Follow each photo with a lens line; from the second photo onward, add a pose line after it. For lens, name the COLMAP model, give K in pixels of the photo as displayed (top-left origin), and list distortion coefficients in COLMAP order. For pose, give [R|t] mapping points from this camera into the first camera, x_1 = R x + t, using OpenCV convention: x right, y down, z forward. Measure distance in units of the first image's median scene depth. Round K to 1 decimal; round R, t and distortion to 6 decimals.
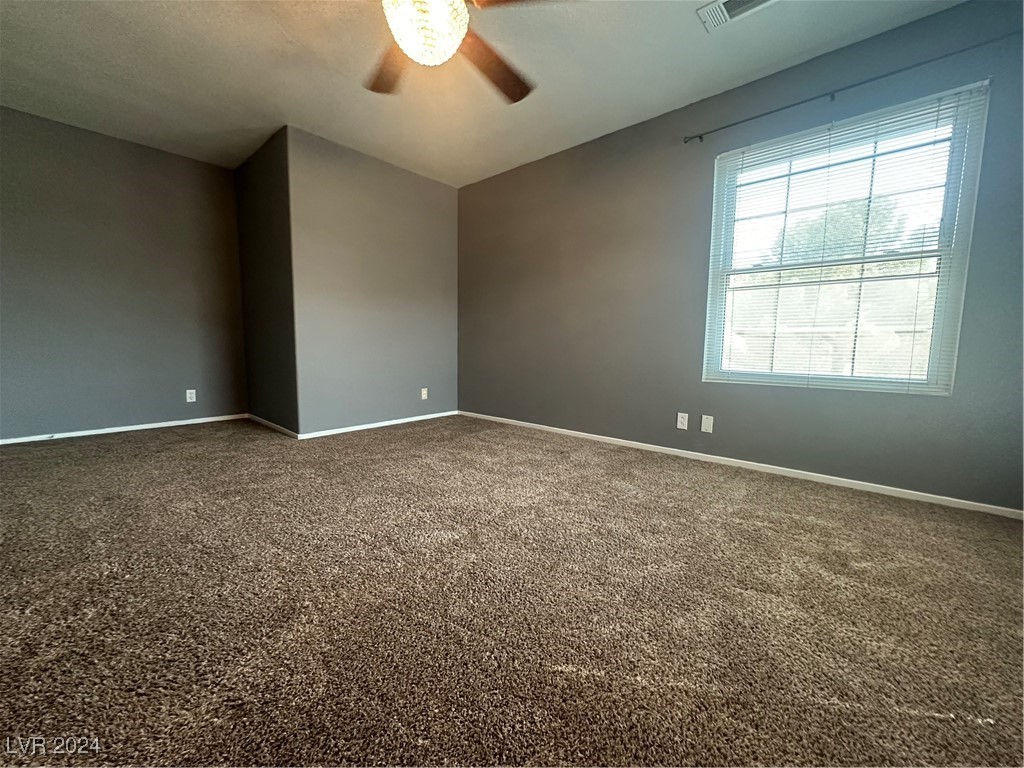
lens RADIAL K [[409.5, 0, 510.8], [0, 409.5, 384.2], [0, 0, 1]] dist [-0.002336, 0.000879]
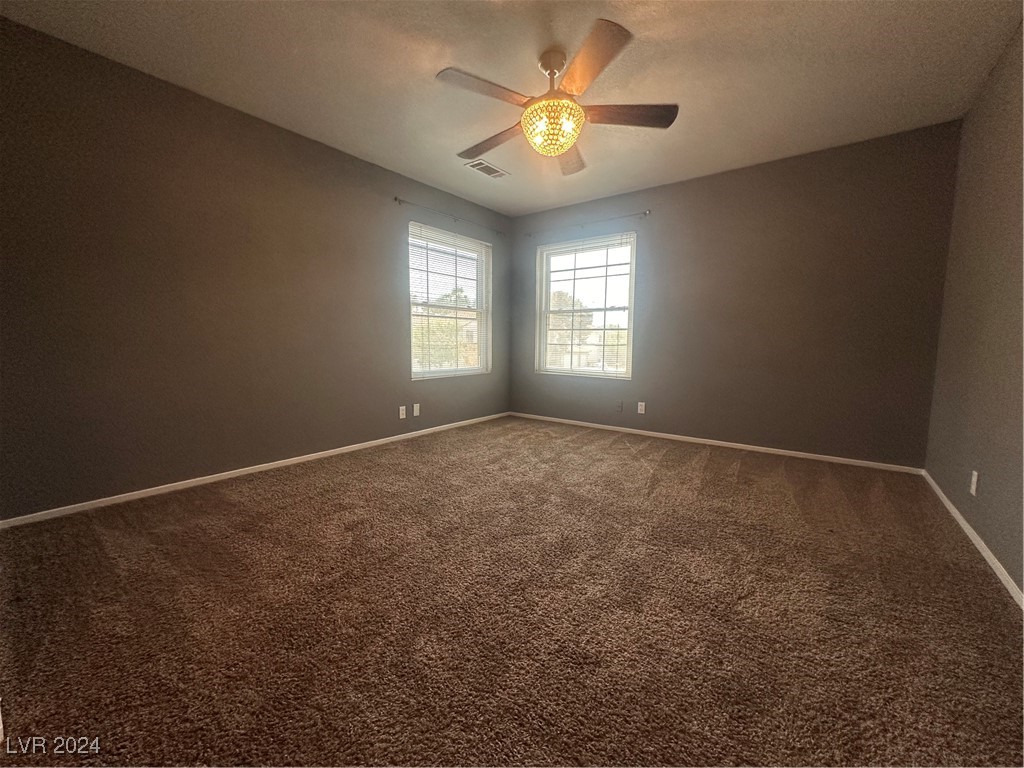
lens RADIAL K [[409.5, 0, 511.1], [0, 409.5, 384.5], [0, 0, 1]] dist [-0.002336, 0.000879]
pose [[-0.081797, -0.104583, 0.991147, -0.962516], [0.106858, 0.987826, 0.113052, -0.116283], [-0.990904, 0.115160, -0.069626, 0.792056]]
